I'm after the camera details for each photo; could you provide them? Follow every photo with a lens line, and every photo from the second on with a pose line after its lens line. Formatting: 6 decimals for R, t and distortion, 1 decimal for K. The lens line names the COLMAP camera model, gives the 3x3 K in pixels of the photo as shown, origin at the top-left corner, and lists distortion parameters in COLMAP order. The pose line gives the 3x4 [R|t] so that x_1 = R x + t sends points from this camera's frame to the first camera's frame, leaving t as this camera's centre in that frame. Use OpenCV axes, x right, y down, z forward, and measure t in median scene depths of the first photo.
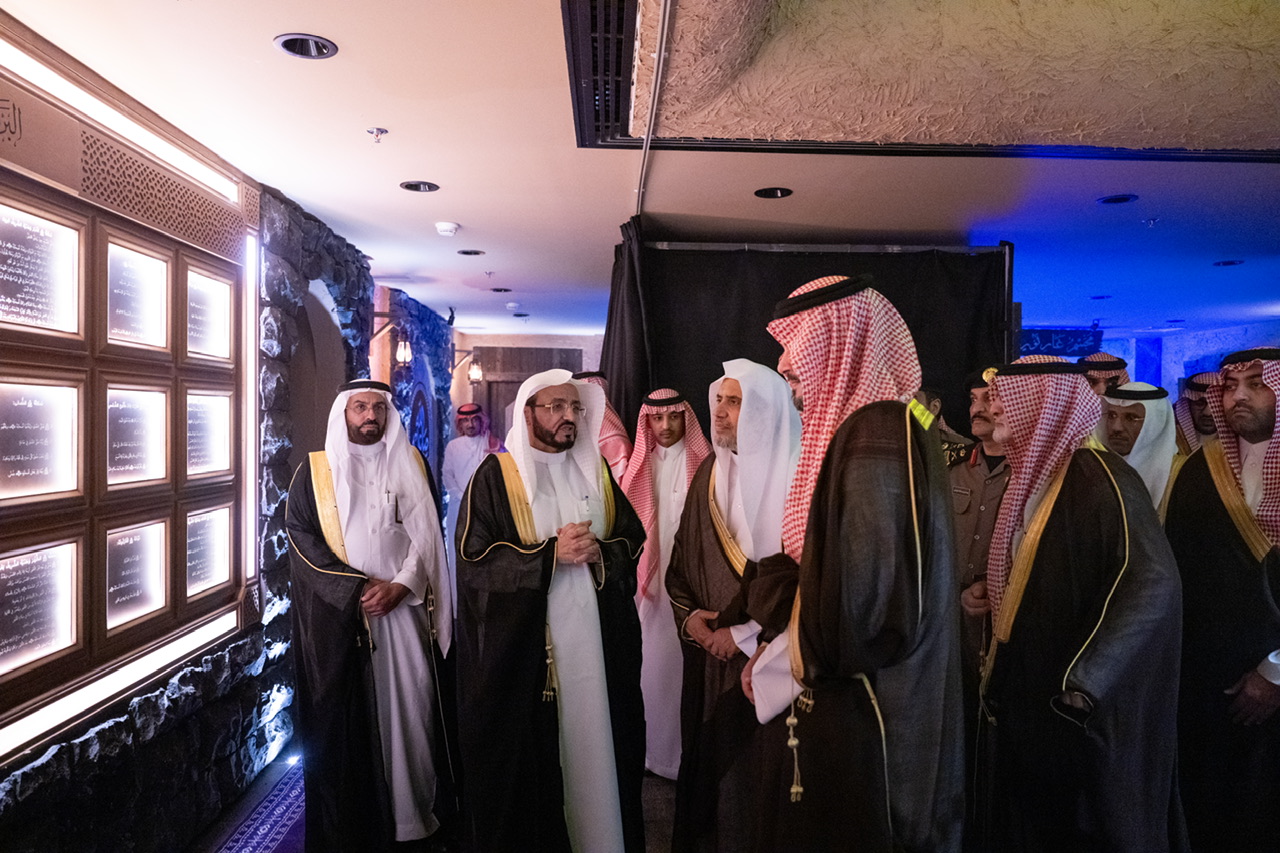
lens RADIAL K [[894.4, 0, 641.2], [0, 894.4, 427.4], [0, 0, 1]] dist [0.027420, 0.001589]
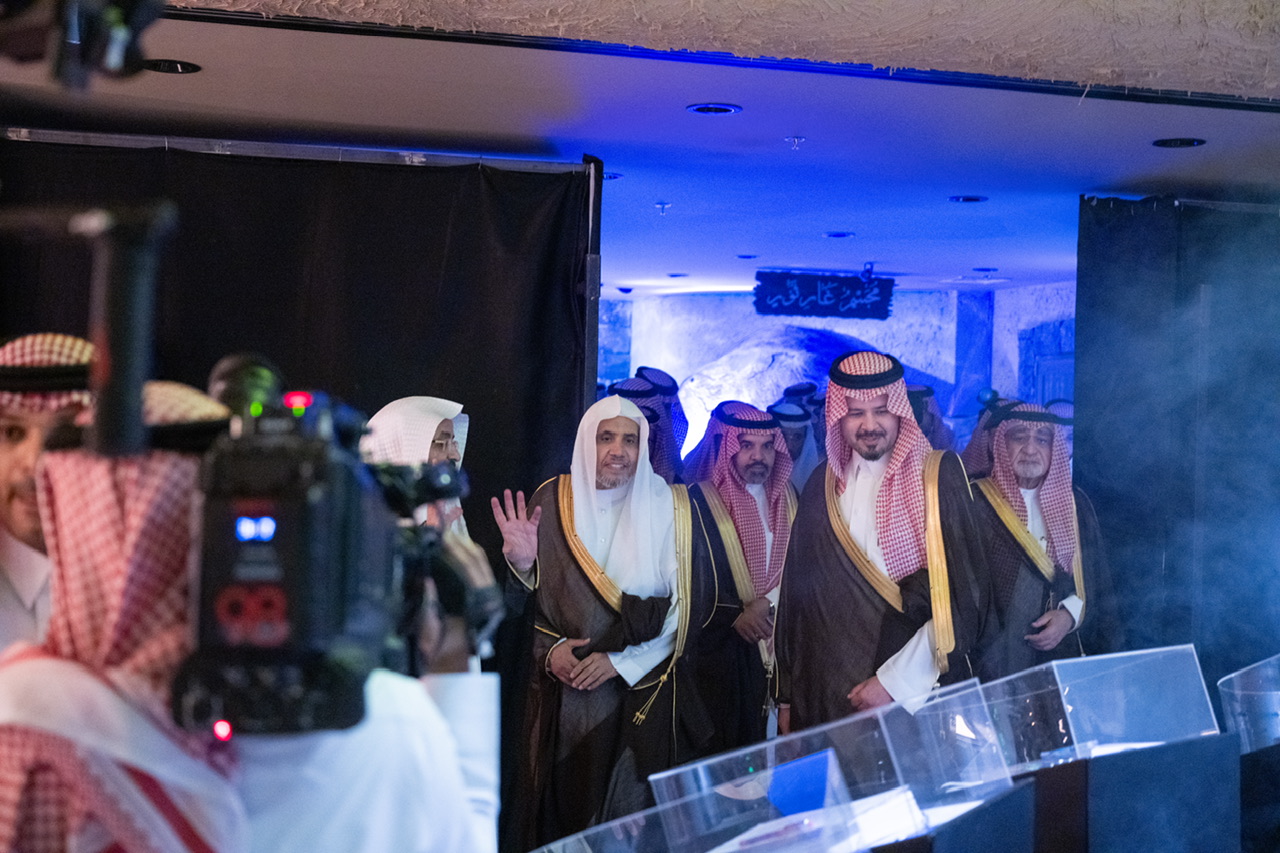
lens RADIAL K [[1589.4, 0, 637.0], [0, 1589.4, 426.4], [0, 0, 1]] dist [-0.040338, 0.000000]
pose [[0.974086, 0.012677, 0.225821, 0.288211], [-0.015568, 0.999818, 0.011023, -0.044542], [-0.225641, -0.014252, 0.974106, -0.157605]]
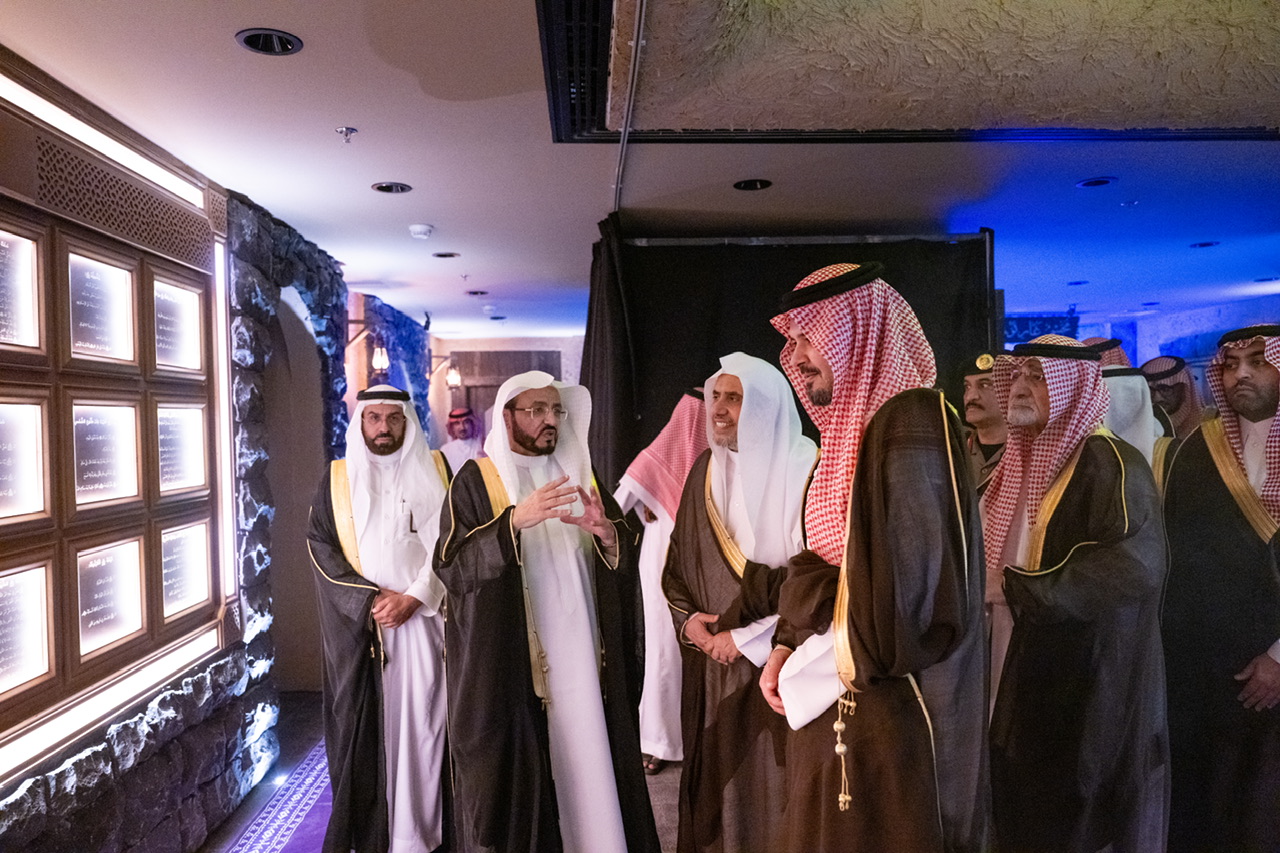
lens RADIAL K [[894.4, 0, 638.2], [0, 894.4, 427.9], [0, 0, 1]] dist [0.027420, 0.001589]
pose [[0.999260, -0.032806, 0.020105, -0.009005], [0.032803, 0.999462, 0.000459, 0.000840], [-0.020109, 0.000201, 0.999798, 0.022664]]
